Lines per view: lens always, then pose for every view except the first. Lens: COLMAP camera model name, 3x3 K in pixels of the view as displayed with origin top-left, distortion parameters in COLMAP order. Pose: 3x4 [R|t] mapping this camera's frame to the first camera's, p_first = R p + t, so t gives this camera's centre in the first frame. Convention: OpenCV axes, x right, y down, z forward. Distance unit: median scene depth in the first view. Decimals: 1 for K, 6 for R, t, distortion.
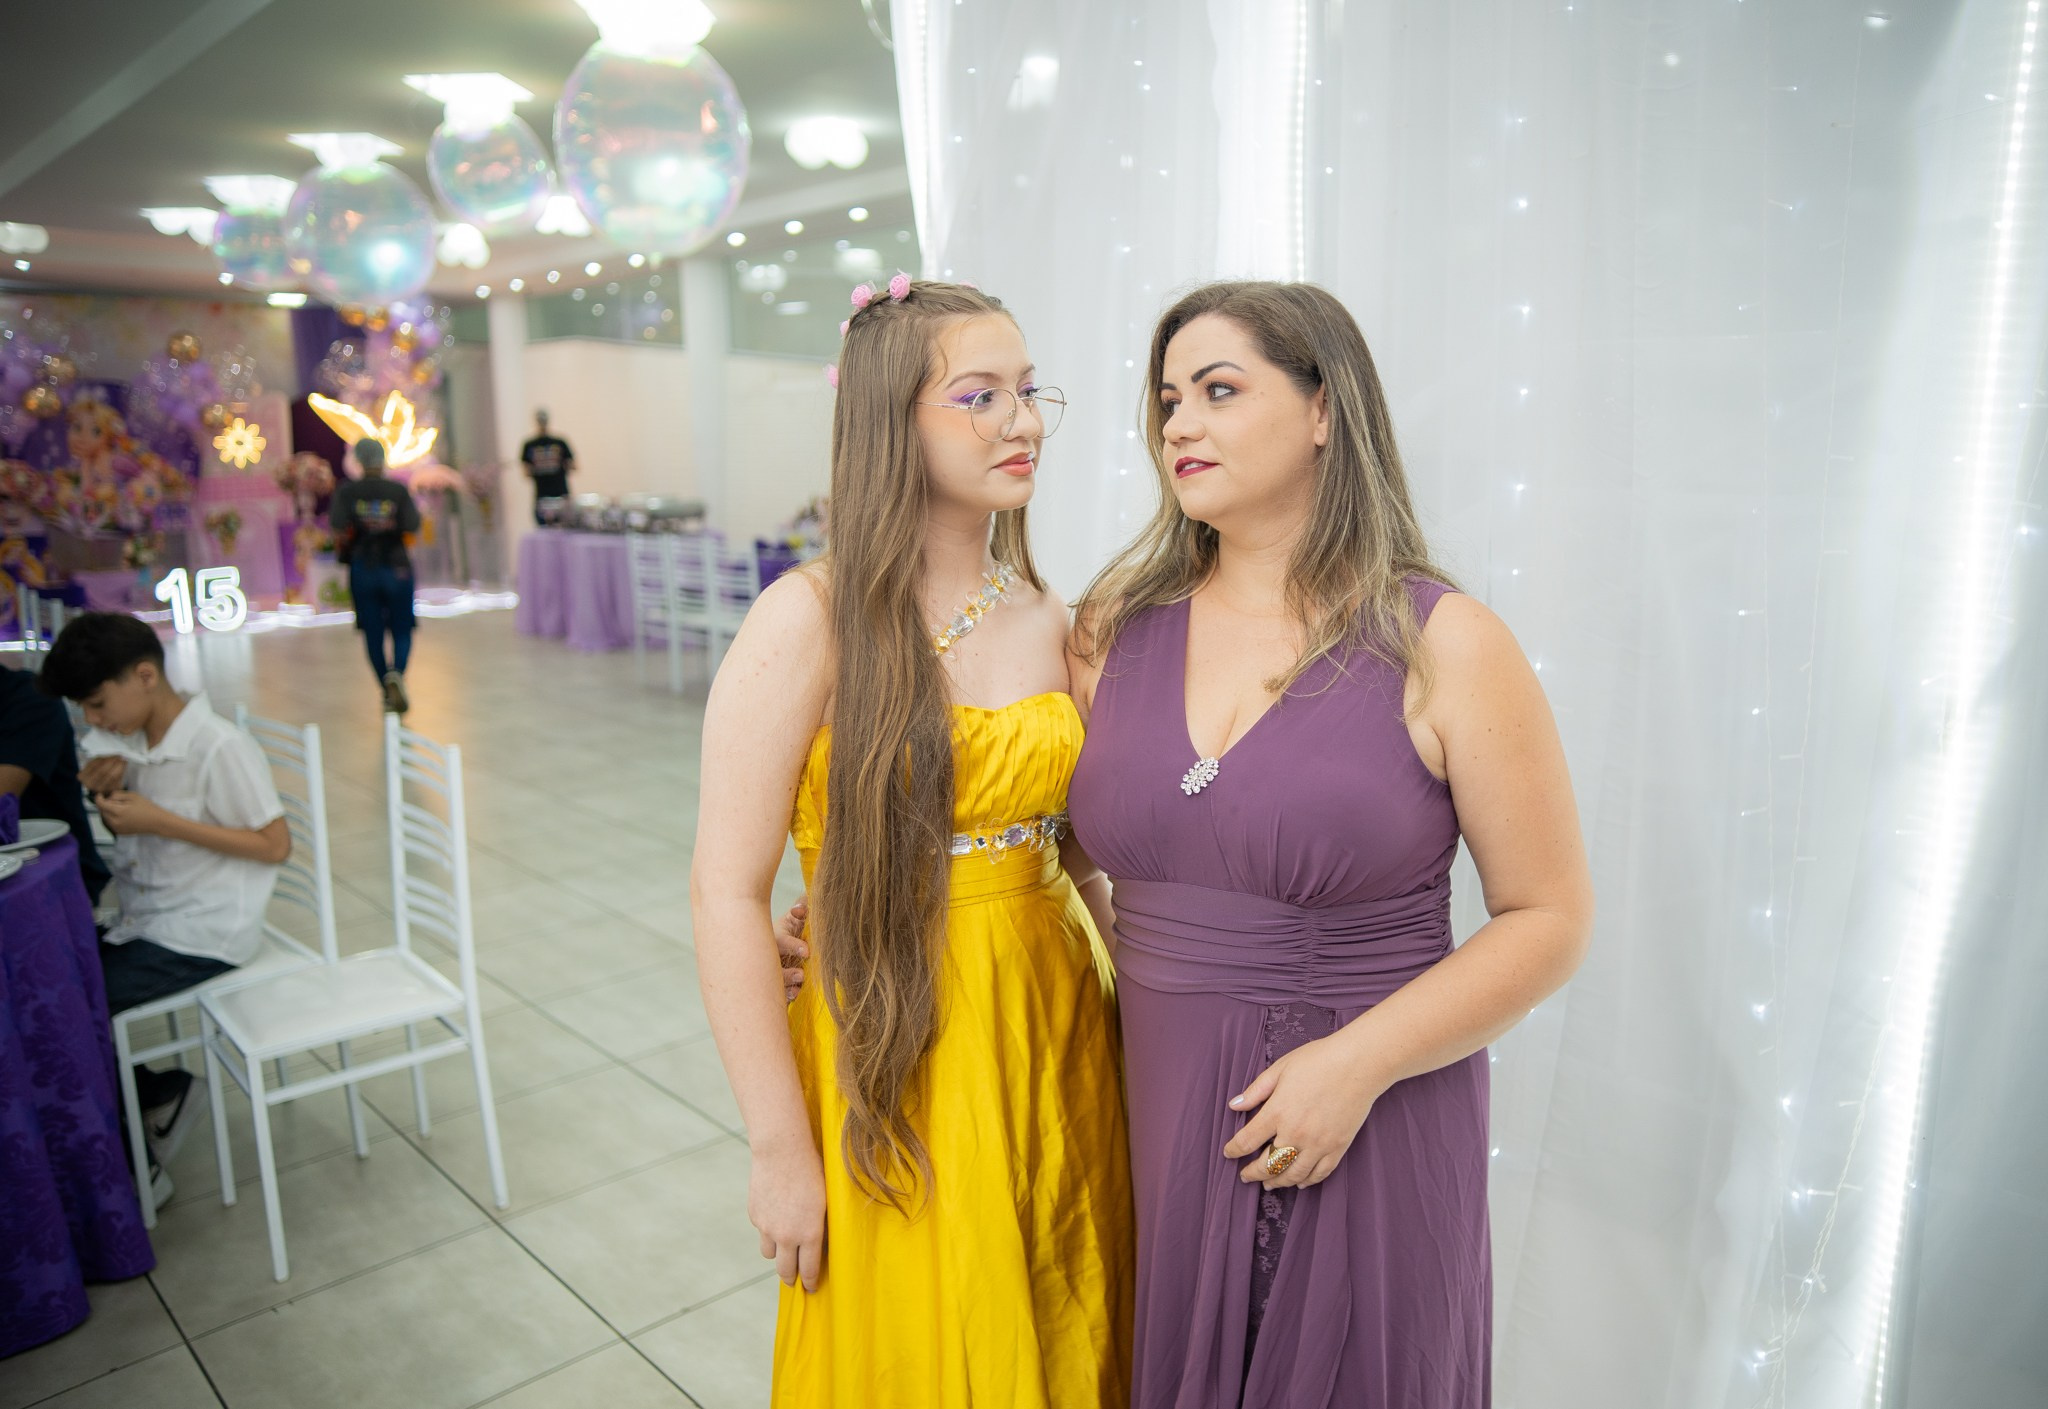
lens RADIAL K [[1487.5, 0, 1076.3], [0, 1487.5, 689.1], [0, 0, 1]] dist [-0.111739, 0.122583]
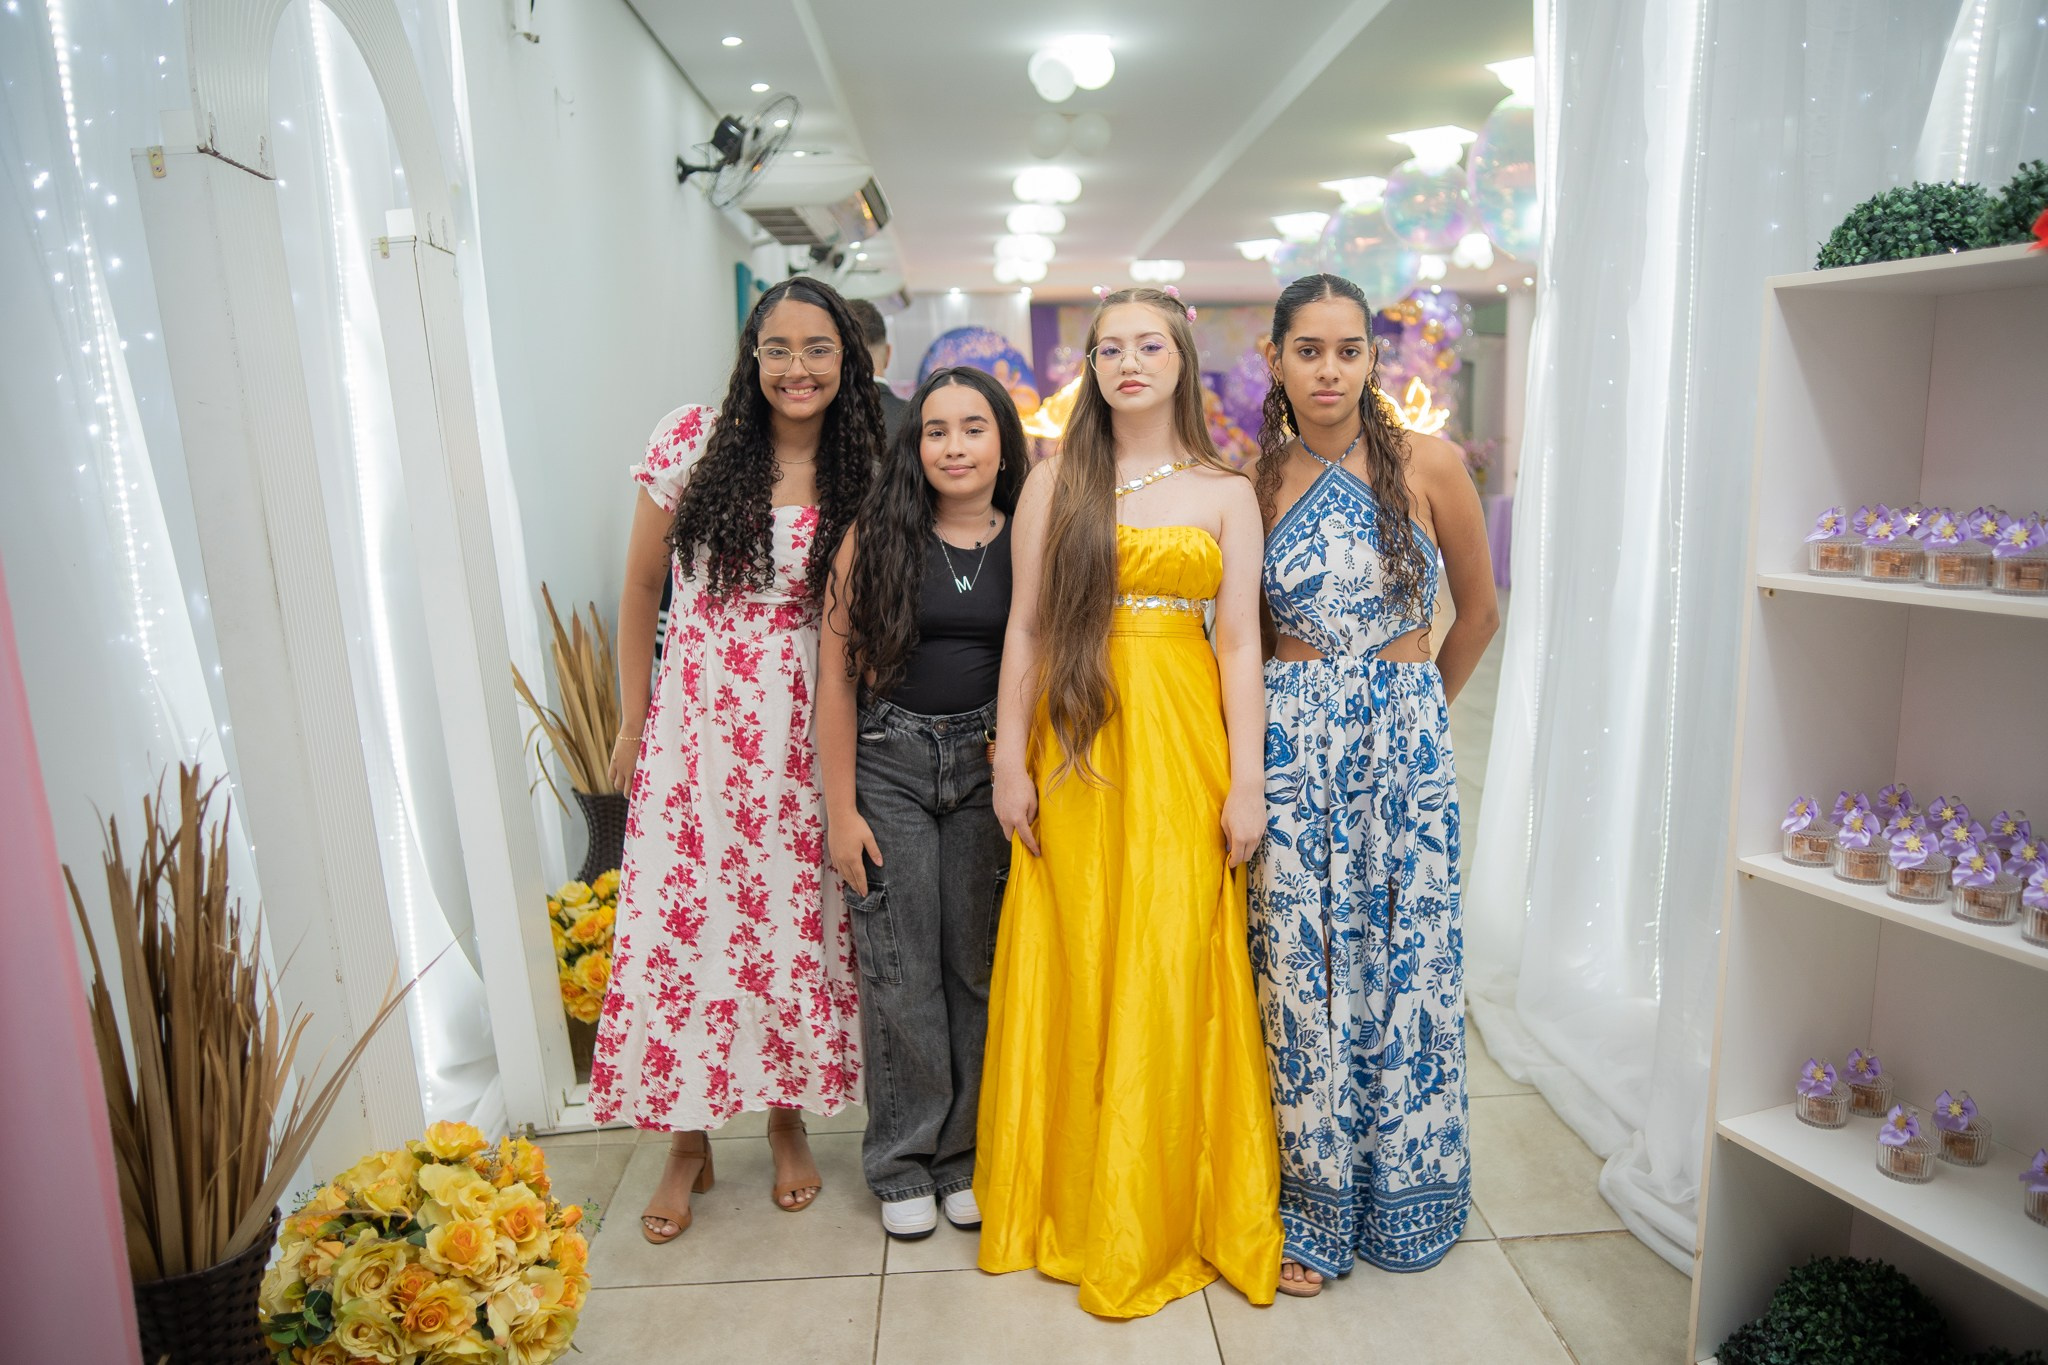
lens RADIAL K [[1482.4, 0, 1054.2], [0, 1482.4, 672.1], [0, 0, 1]] dist [-0.113257, 0.123740]
pose [[0.758063, 0.102994, -0.643998, 0.156650], [-0.105390, 0.993819, 0.034883, 0.036588], [0.643610, 0.041427, 0.764232, -0.139609]]
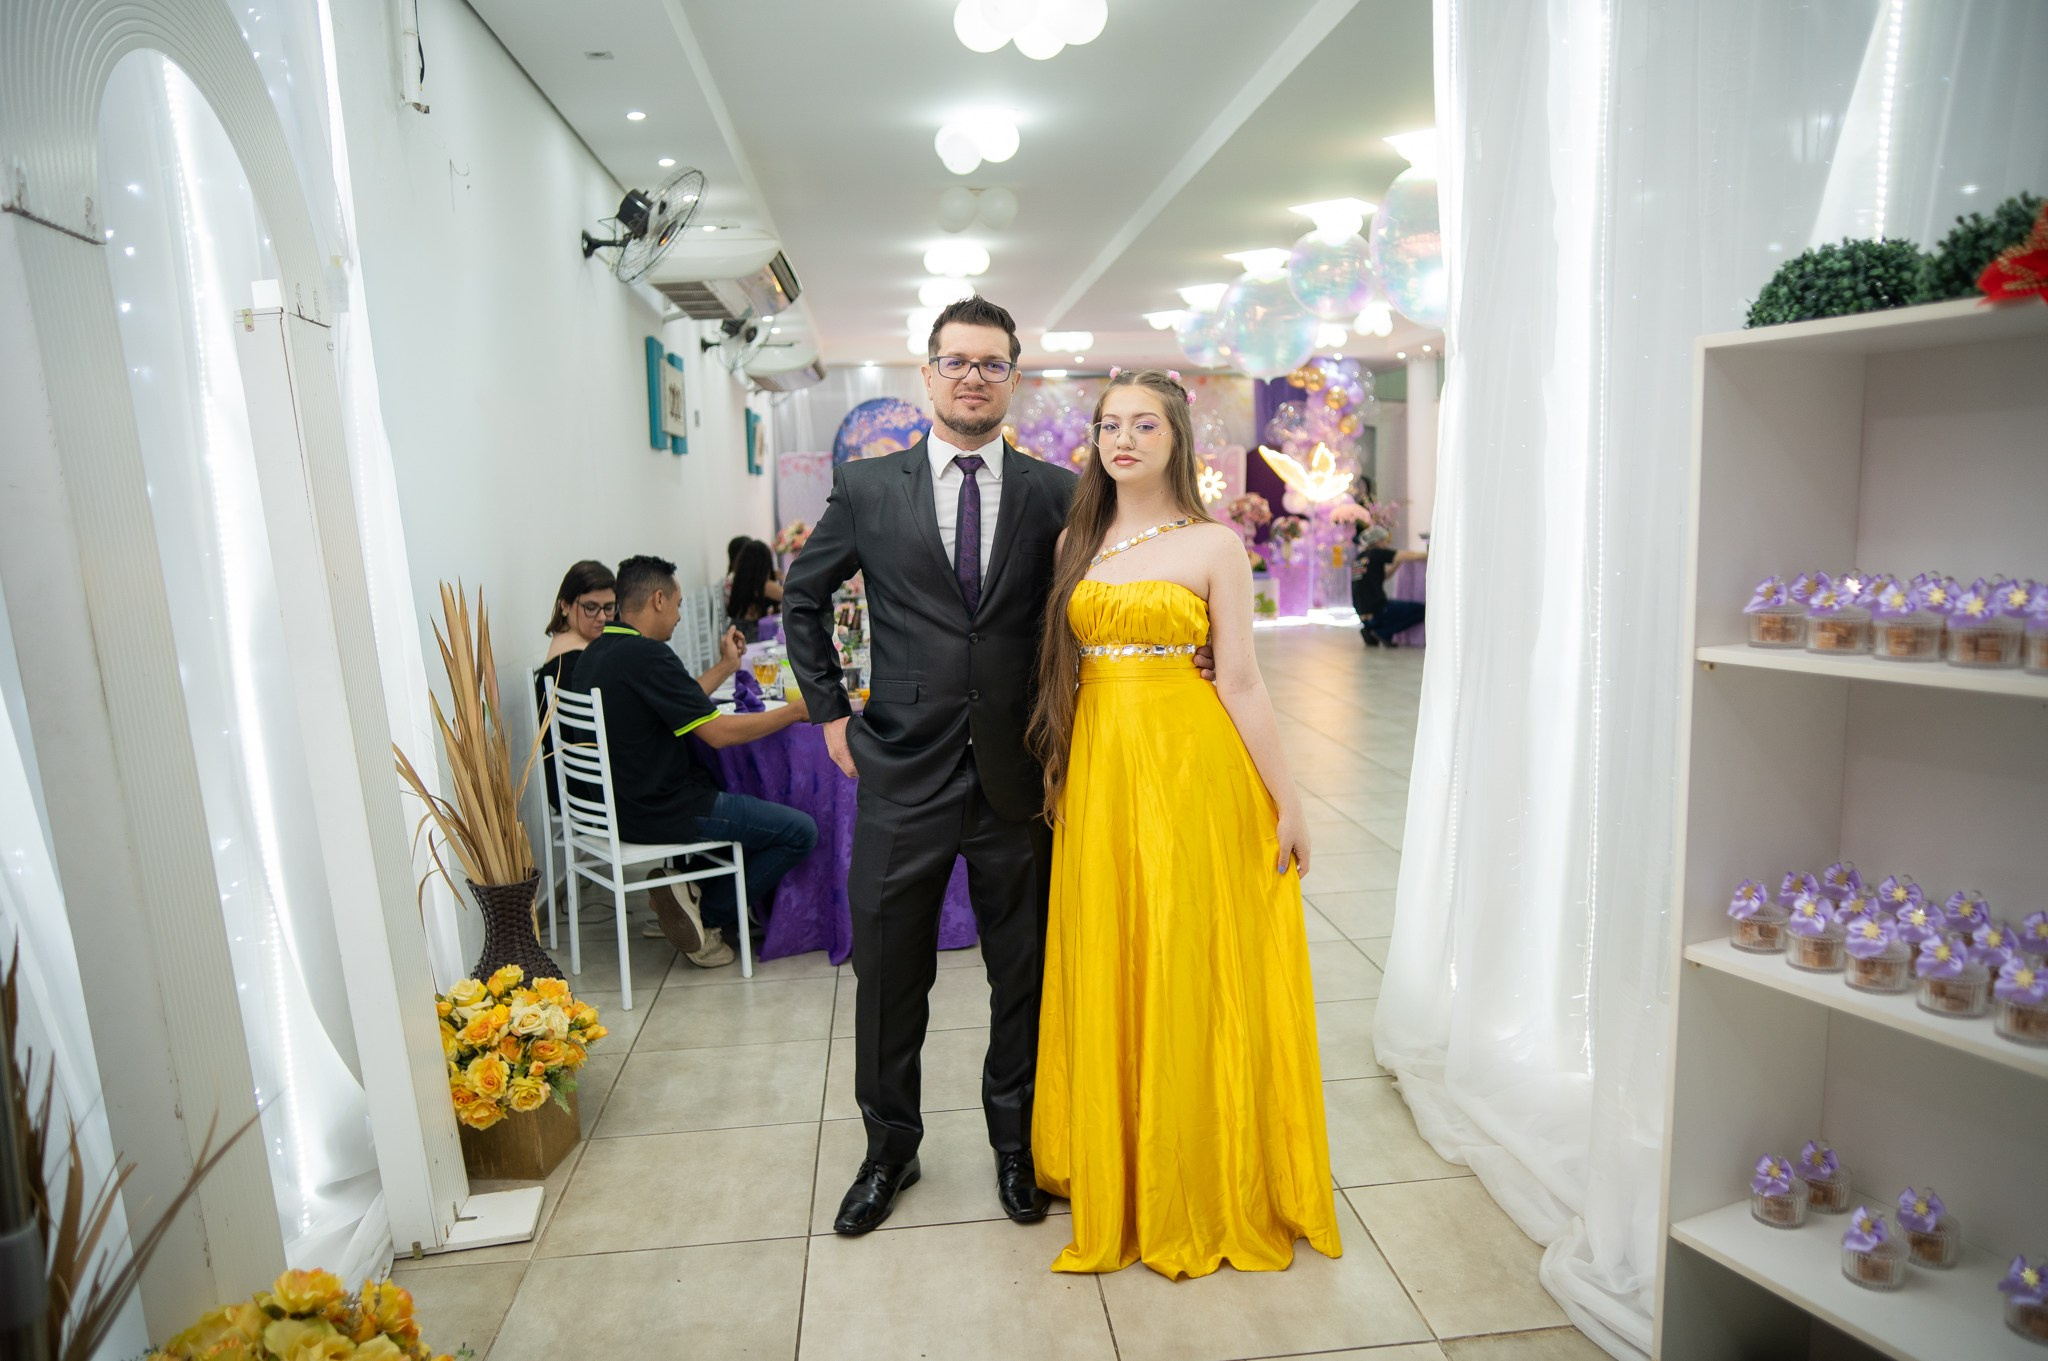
lens RADIAL K [[1444.4, 0, 1038.6], [0, 1444.4, 682.1], [0, 0, 1]] dist [-0.104379, 0.112546]
pose [[0.787466, 0.066741, -0.612734, 0.144803], [-0.087414, 0.996165, -0.003835, 0.032275], [0.610128, 0.056581, 0.790280, -0.121992]]
